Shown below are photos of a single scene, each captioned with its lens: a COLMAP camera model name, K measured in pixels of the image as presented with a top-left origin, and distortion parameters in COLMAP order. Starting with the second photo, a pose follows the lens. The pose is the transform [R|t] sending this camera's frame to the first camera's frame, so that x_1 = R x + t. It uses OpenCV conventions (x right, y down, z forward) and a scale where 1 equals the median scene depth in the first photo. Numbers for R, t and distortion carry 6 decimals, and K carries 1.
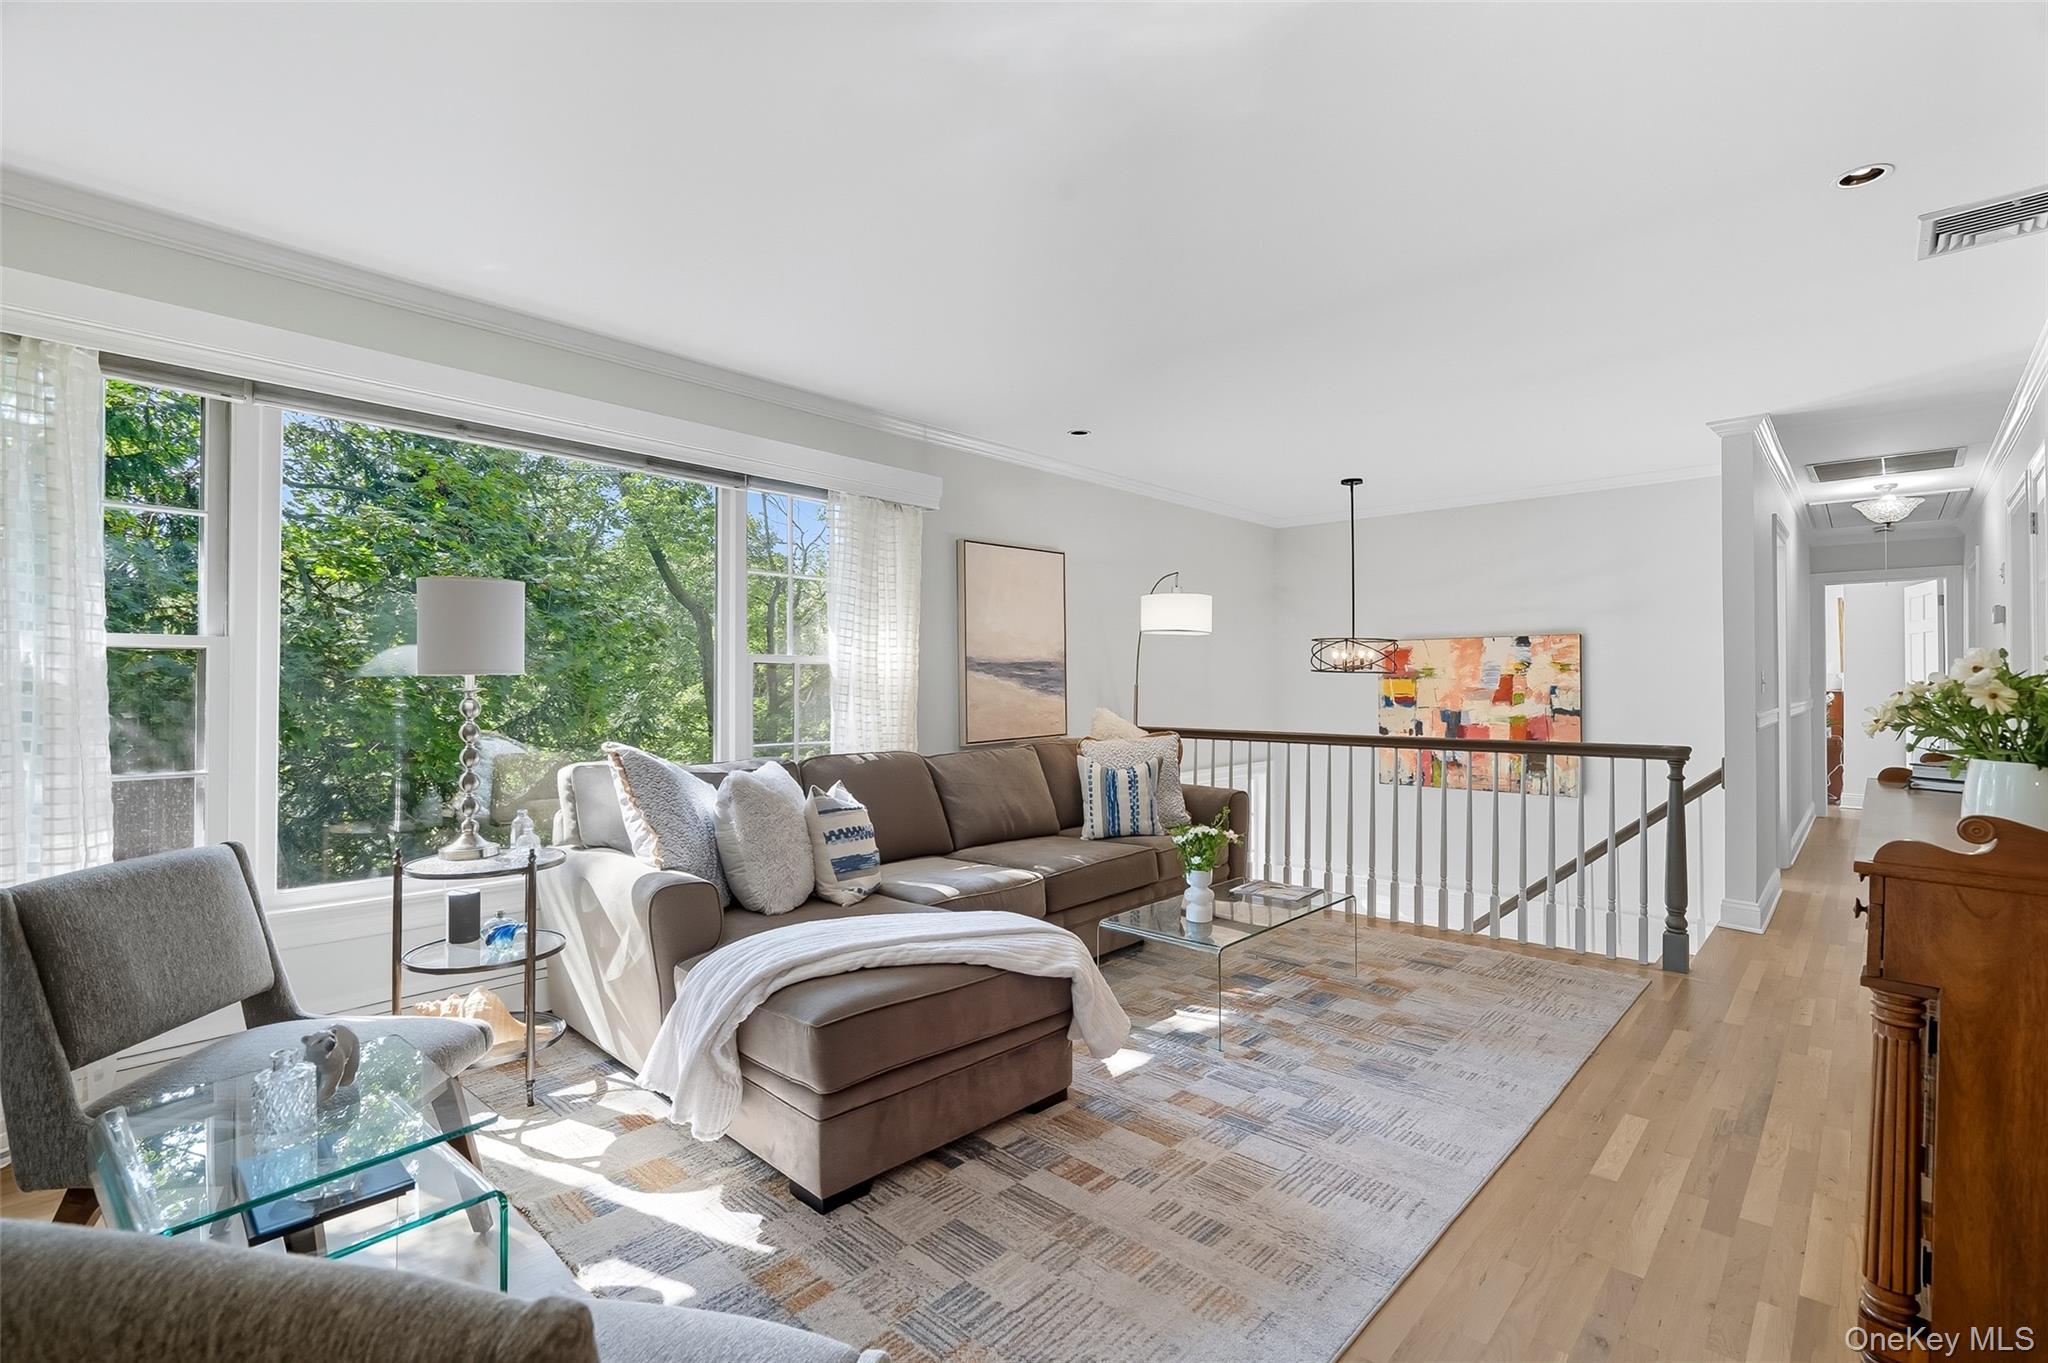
lens RADIAL K [[951.0, 0, 1024.6], [0, 951.0, 669.5], [0, 0, 1]] dist [0.001910, 0.000448]
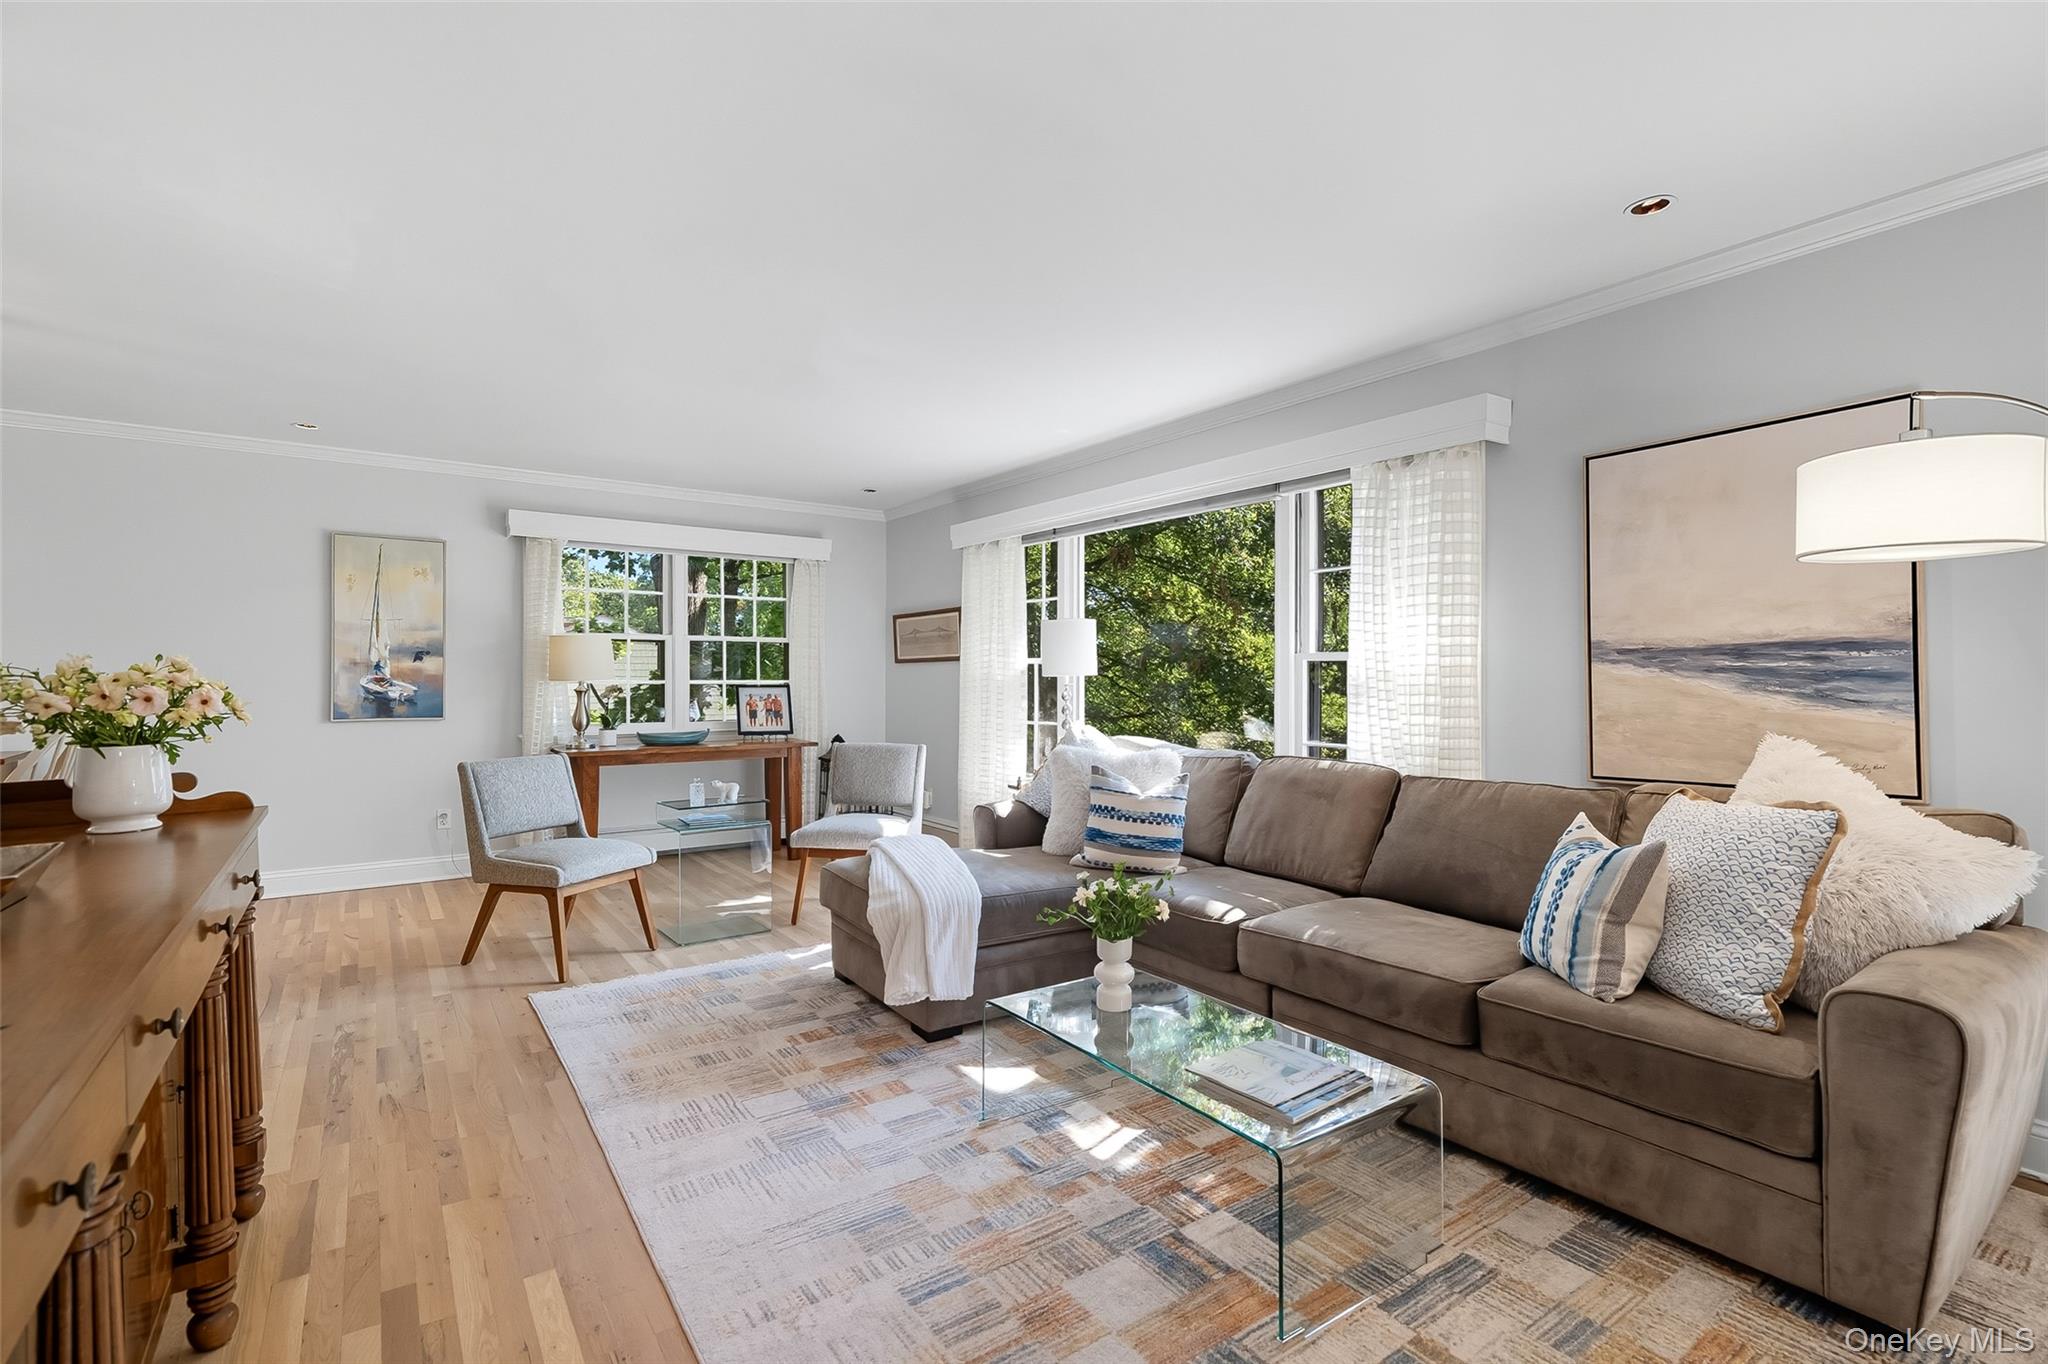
lens RADIAL K [[951.0, 0, 1024.6], [0, 951.0, 670.0], [0, 0, 1]] dist [0.001910, 0.000448]
pose [[-0.228813, -0.010614, -0.973413, 1.009401], [0.009390, 0.999870, -0.013109, 0.016673], [0.973425, -0.012140, -0.228683, 1.225332]]
